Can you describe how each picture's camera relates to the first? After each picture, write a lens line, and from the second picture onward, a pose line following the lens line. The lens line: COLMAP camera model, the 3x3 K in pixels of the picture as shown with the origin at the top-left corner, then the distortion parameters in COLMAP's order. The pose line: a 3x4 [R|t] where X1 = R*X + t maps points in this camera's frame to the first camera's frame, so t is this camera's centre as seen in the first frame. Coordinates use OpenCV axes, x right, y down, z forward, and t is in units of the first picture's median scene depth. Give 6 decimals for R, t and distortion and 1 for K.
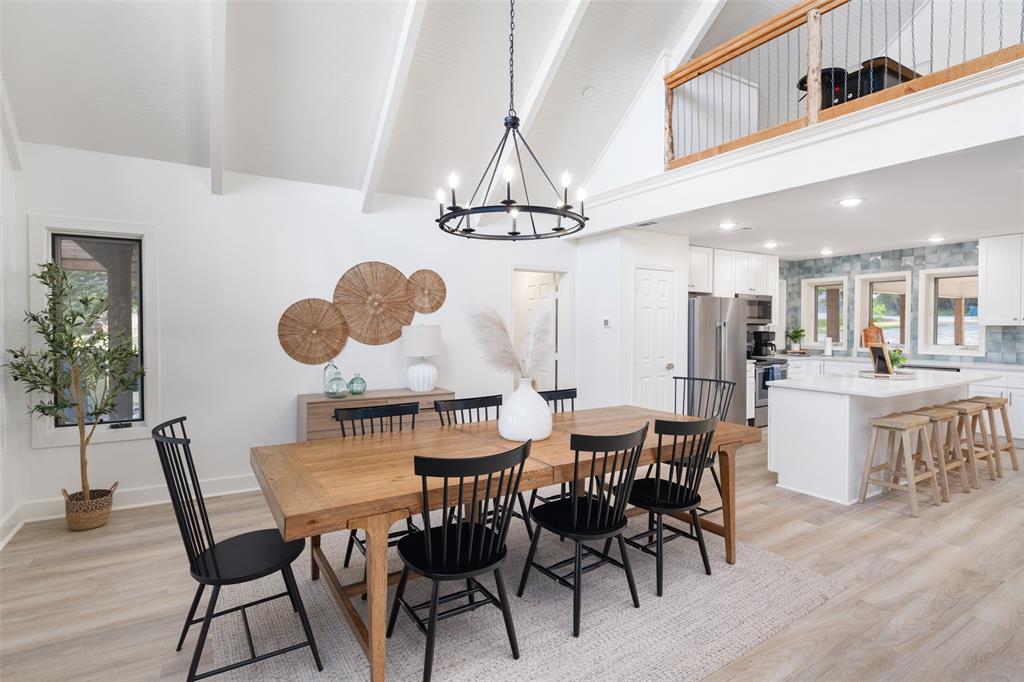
lens RADIAL K [[502.7, 0, 500.1], [0, 502.7, 327.0], [0, 0, 1]] dist [0.003405, -0.000438]
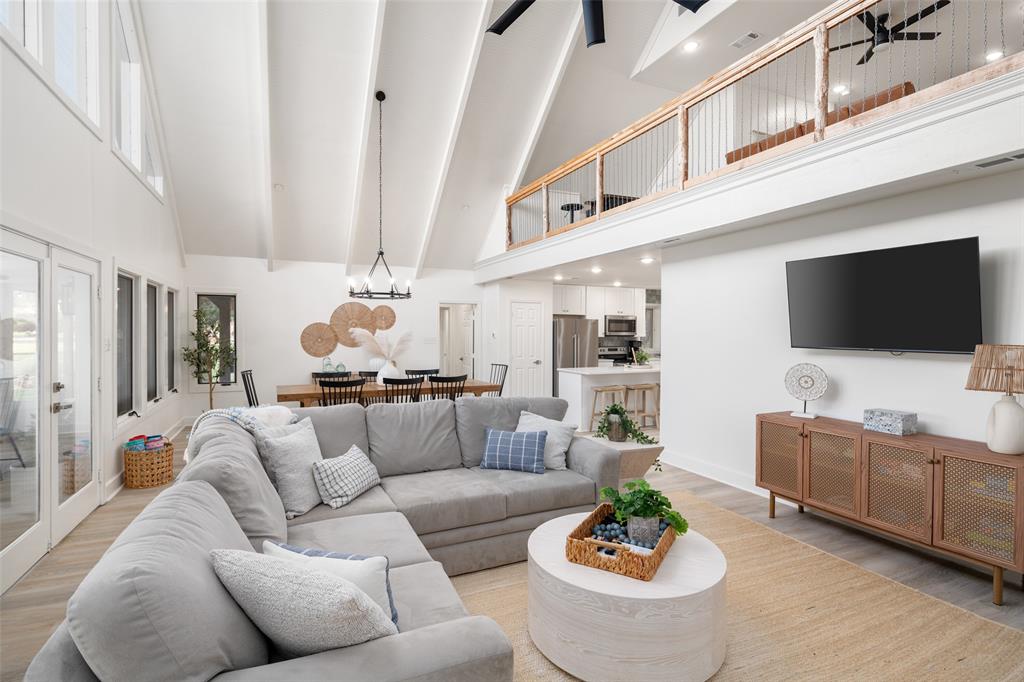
lens RADIAL K [[494.1, 0, 505.6], [0, 494.1, 335.8], [0, 0, 1]] dist [0.002449, -0.001424]
pose [[0.993208, 0.003278, -0.116306, 0.533412], [-0.003037, 0.999993, 0.002251, -0.012514], [0.116313, -0.001883, 0.993211, -0.756534]]
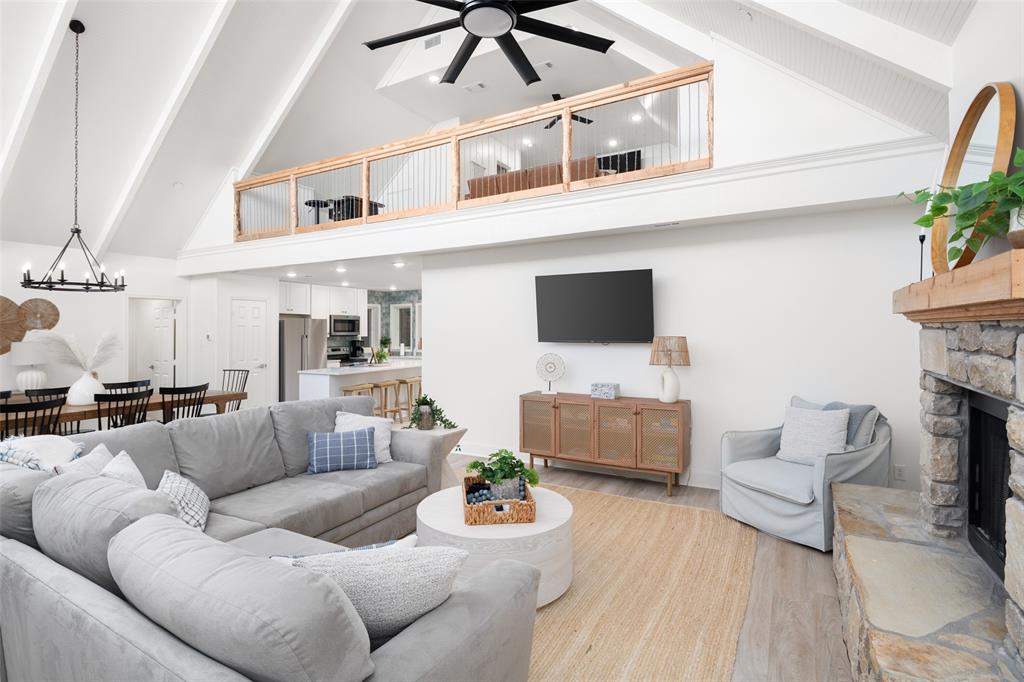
lens RADIAL K [[502.7, 0, 500.1], [0, 502.7, 327.0], [0, 0, 1]] dist [0.003405, -0.000438]
pose [[0.869645, -0.003459, 0.493665, 0.272384], [0.010952, 0.999865, -0.012287, -0.012341], [-0.493555, 0.016092, 0.869565, -0.797526]]
